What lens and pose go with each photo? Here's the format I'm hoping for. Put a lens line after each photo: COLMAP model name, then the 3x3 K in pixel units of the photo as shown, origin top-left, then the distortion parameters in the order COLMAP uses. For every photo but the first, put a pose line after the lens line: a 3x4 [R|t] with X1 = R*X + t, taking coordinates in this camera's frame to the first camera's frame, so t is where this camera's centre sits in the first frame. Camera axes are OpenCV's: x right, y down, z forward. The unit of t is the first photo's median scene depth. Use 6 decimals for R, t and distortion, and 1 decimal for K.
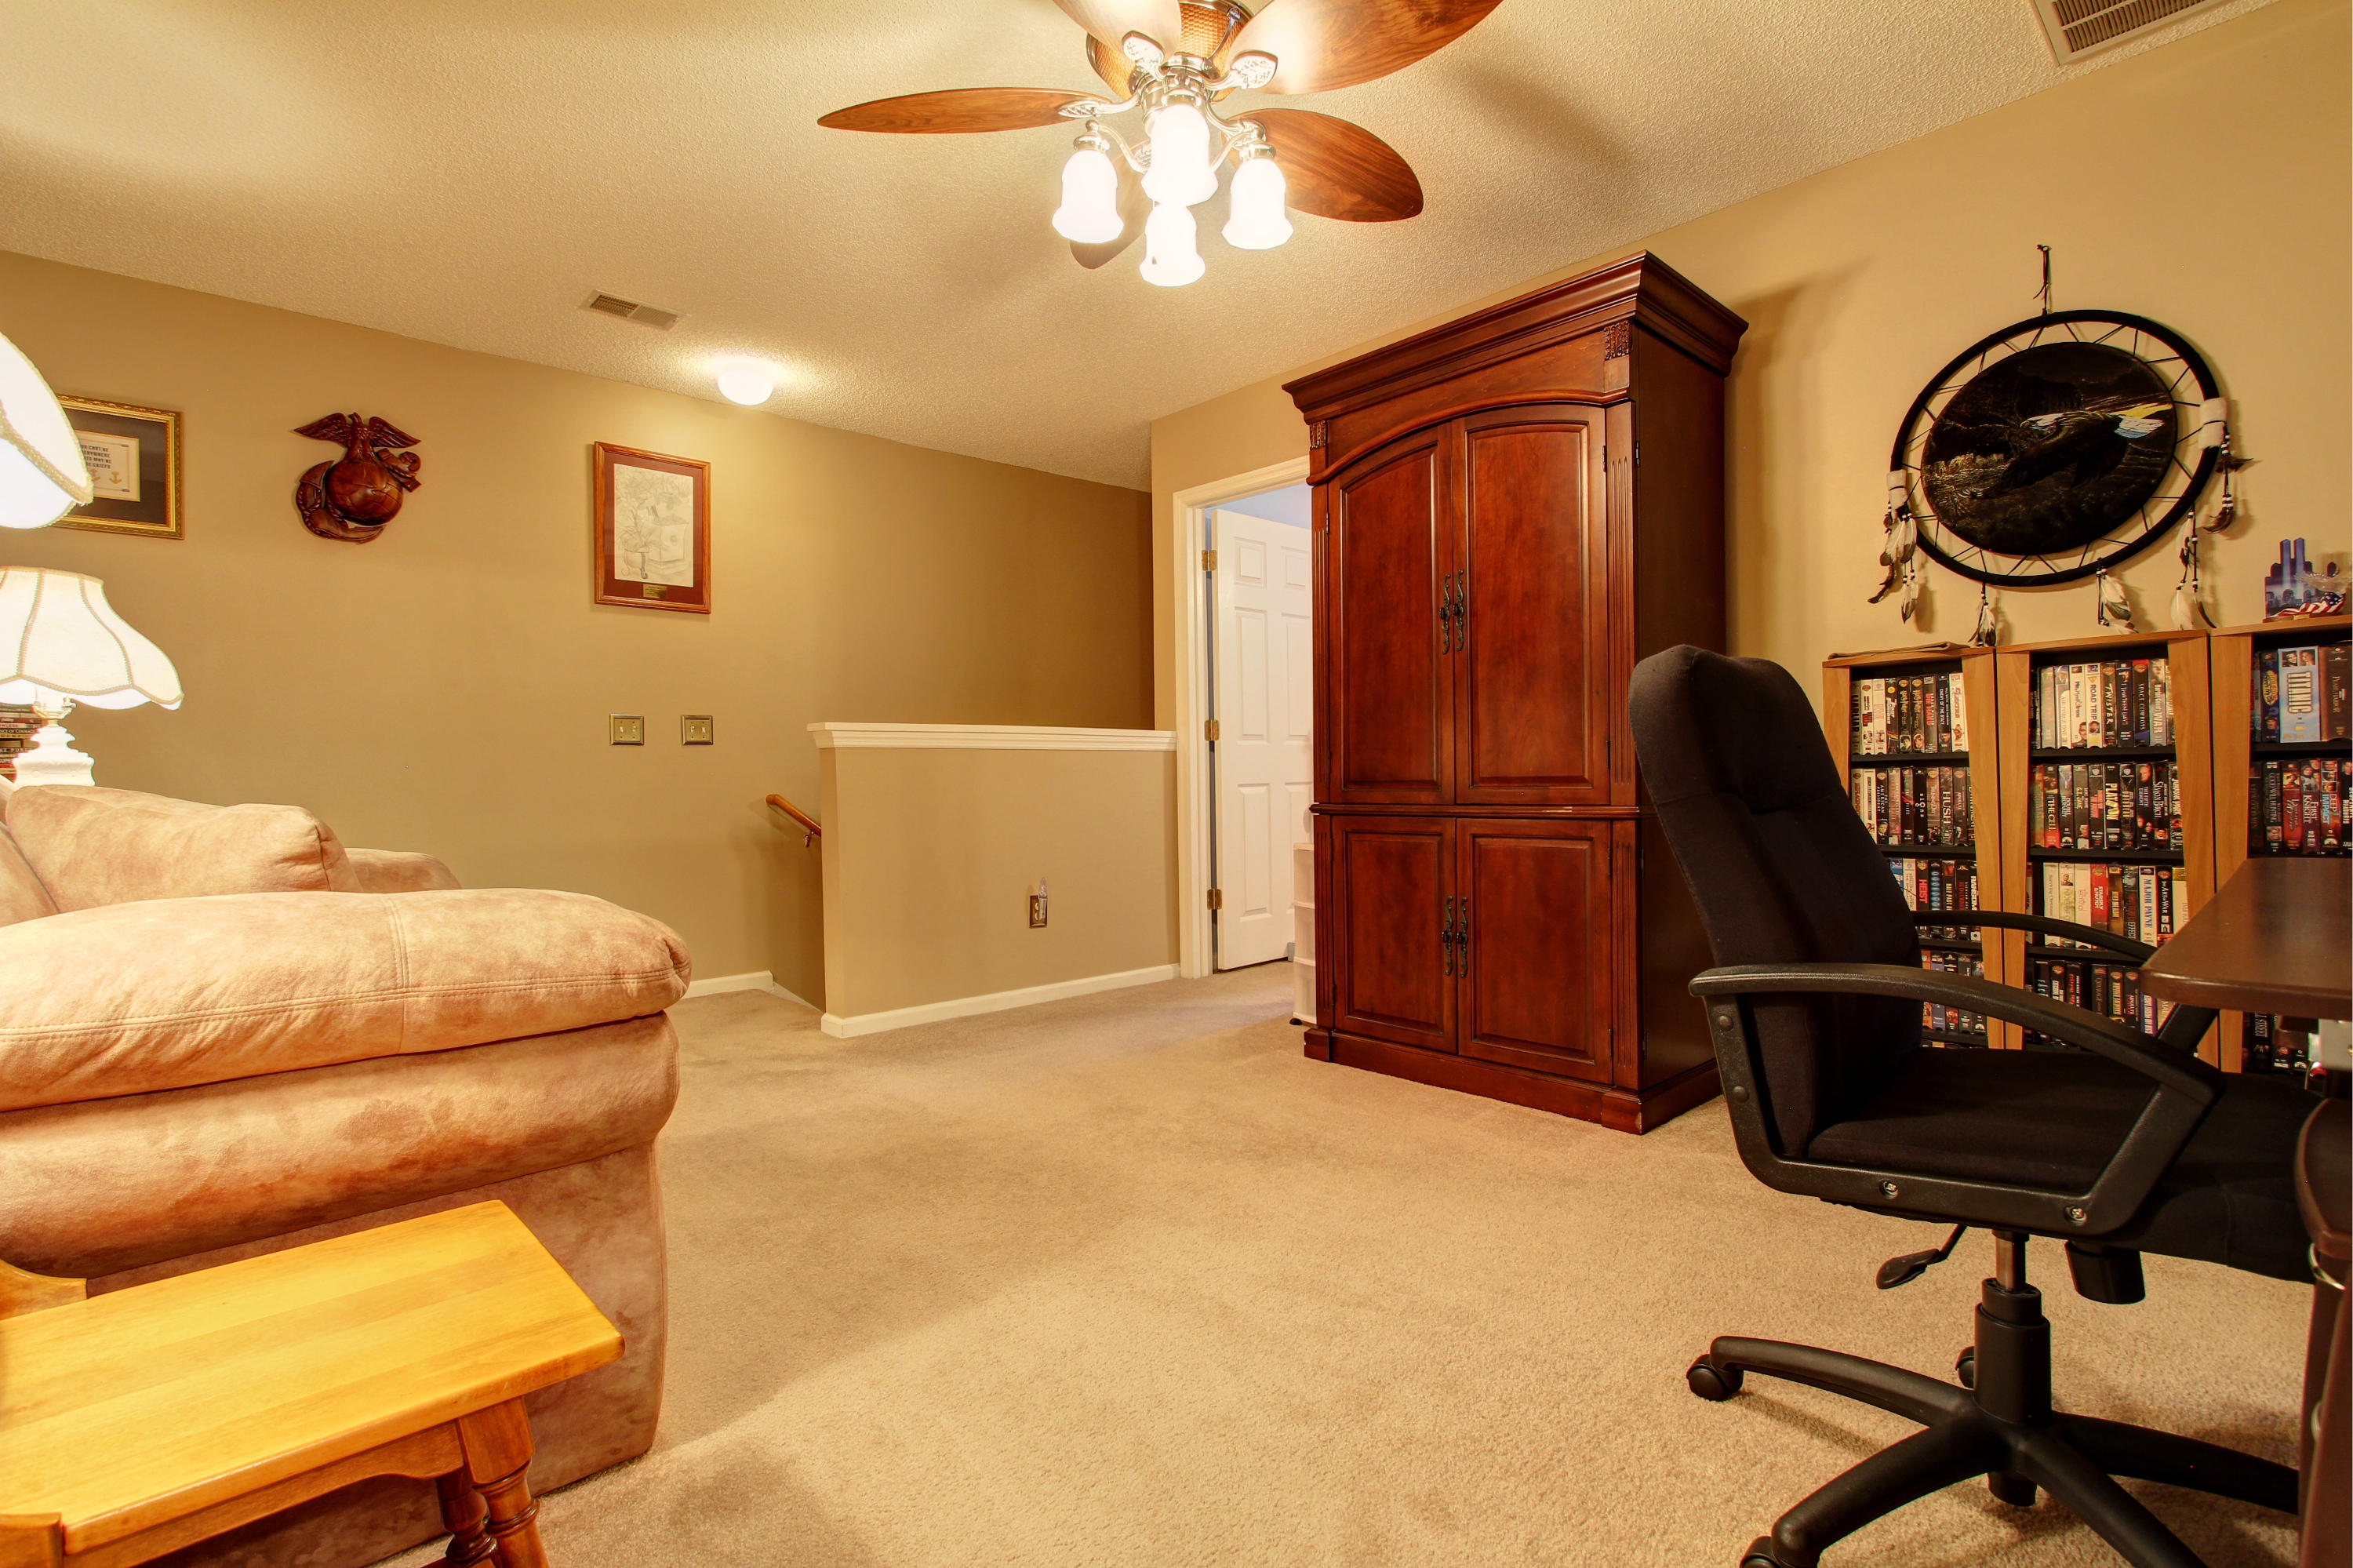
lens RADIAL K [[1084.3, 0, 1176.5], [0, 1084.3, 784.0], [0, 0, 1]] dist [-0.022540, 0.003689]
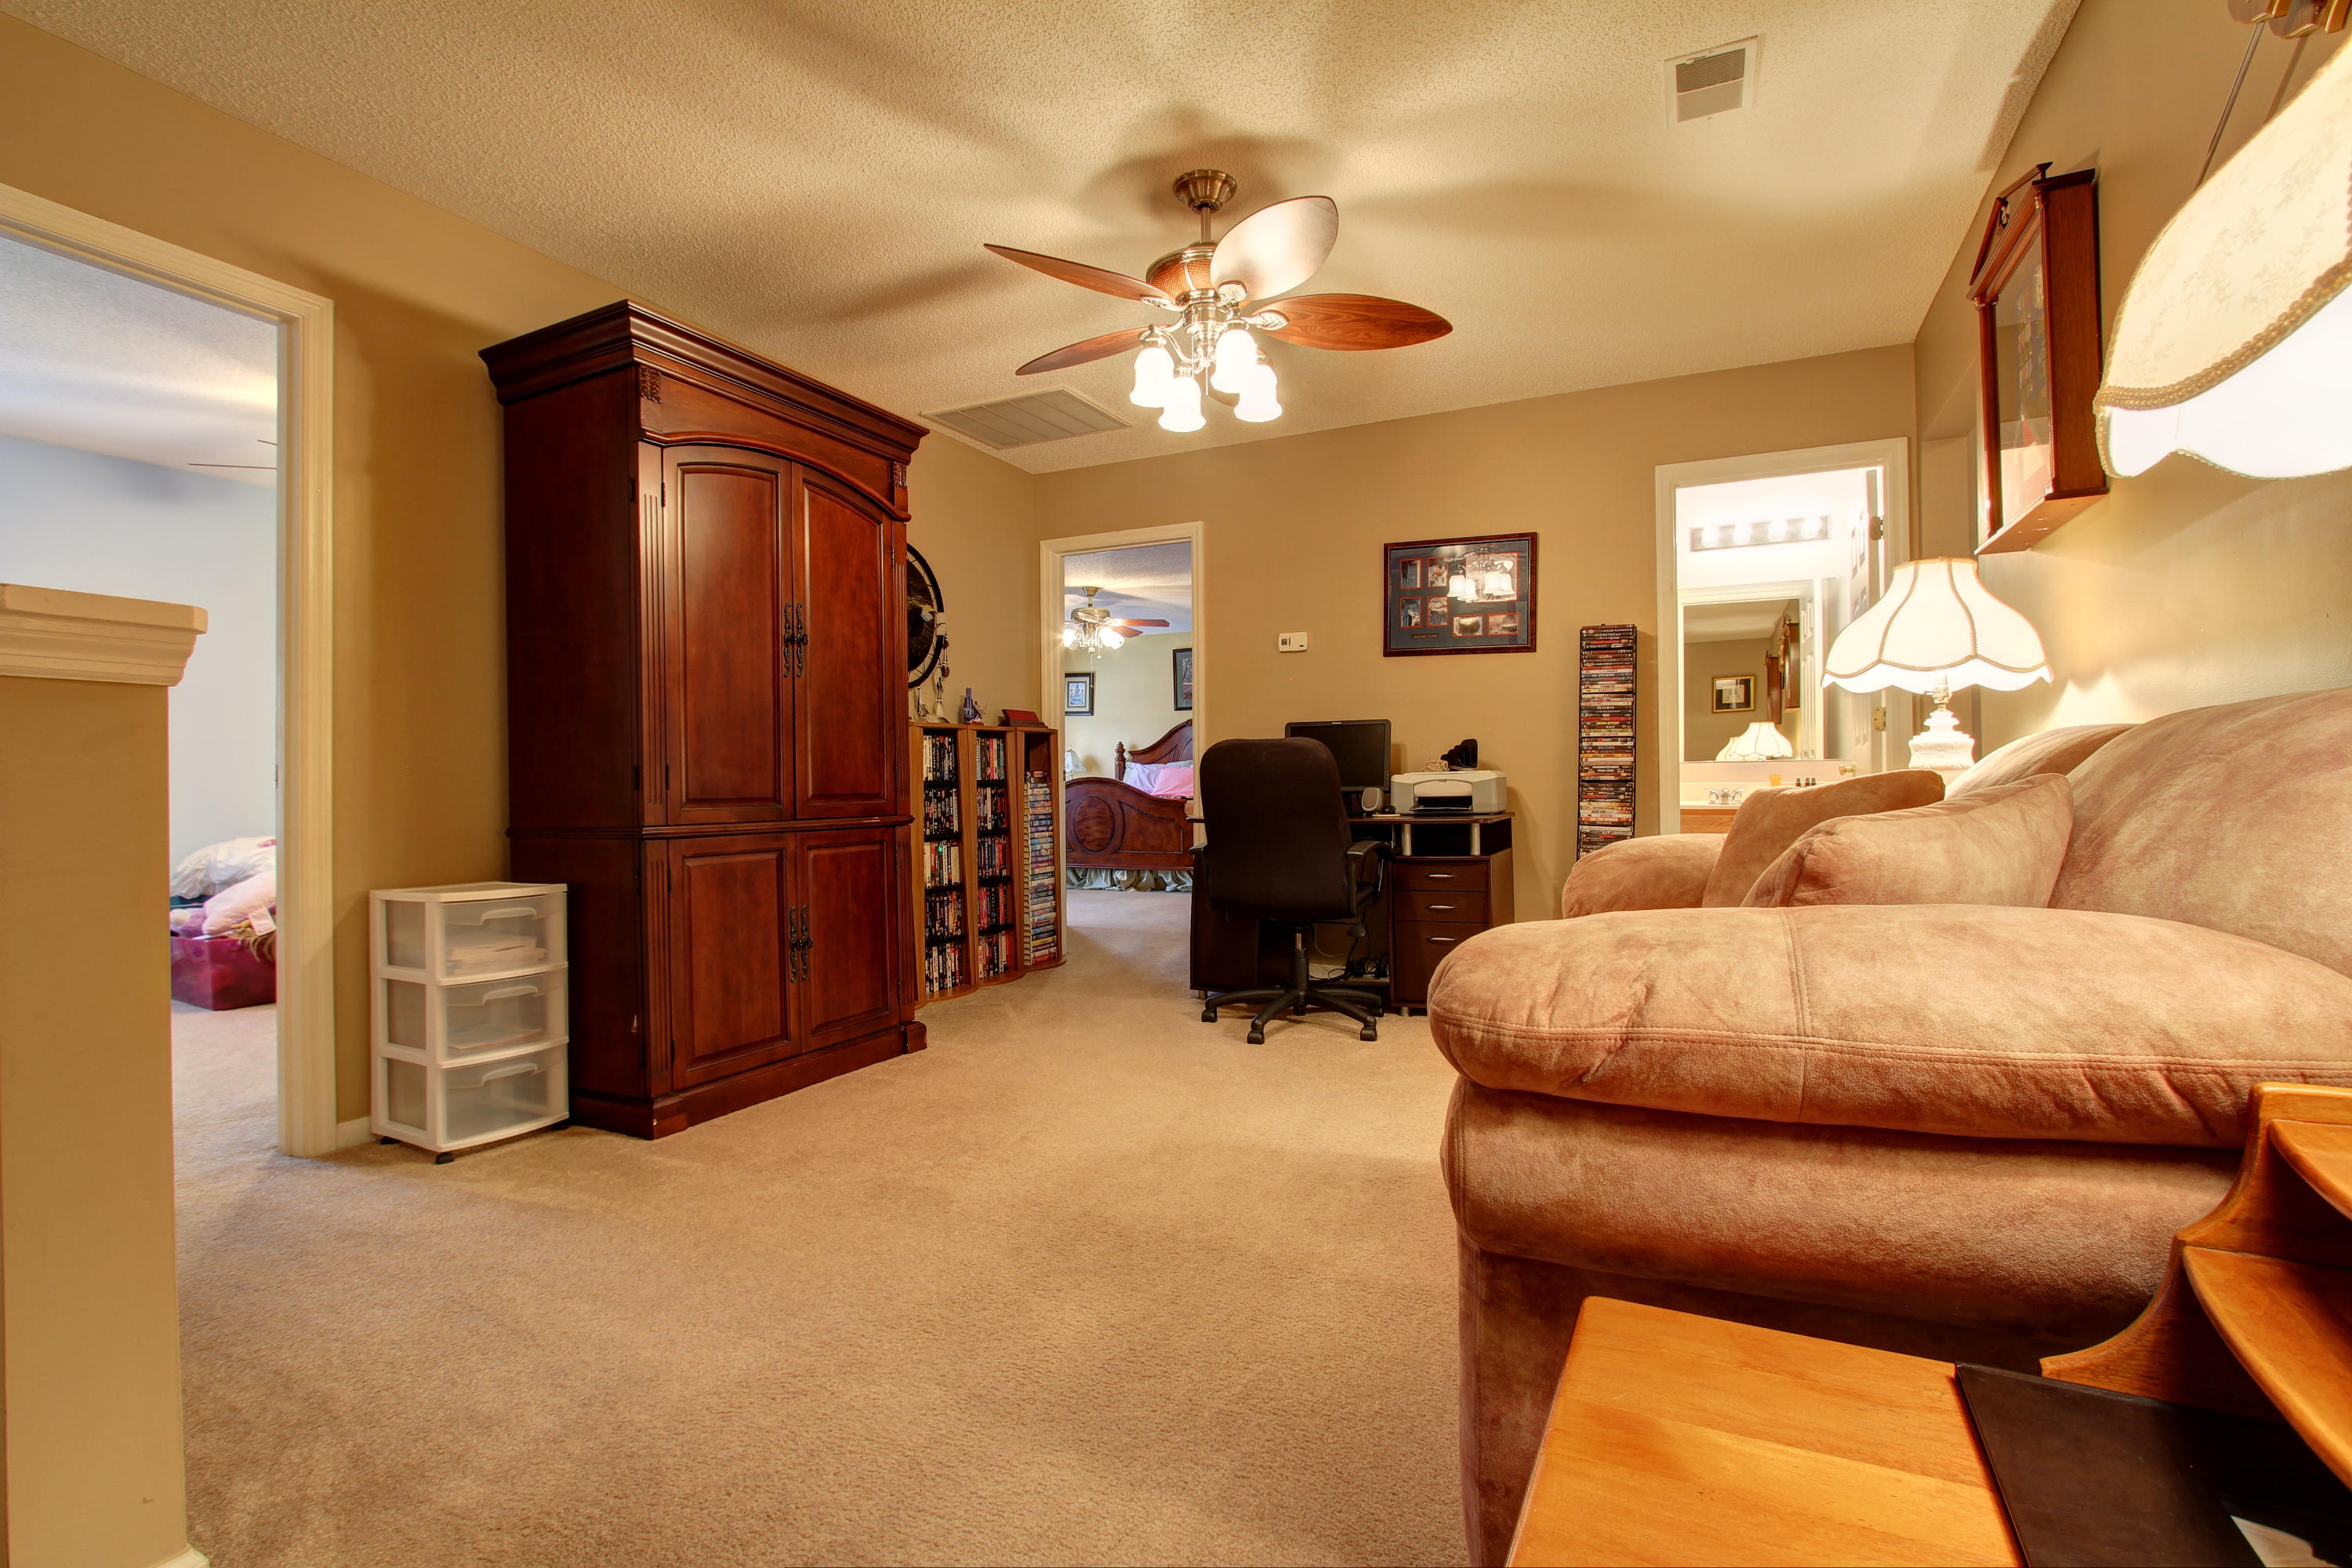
lens RADIAL K [[1083.8, 0, 1176.0], [0, 1083.8, 784.0], [0, 0, 1]] dist [-0.022540, 0.003689]
pose [[-0.361750, 0.020346, 0.932053, -0.960788], [0.021637, 0.999676, -0.013425, 0.006302], [-0.932024, 0.015310, -0.362073, 1.140599]]
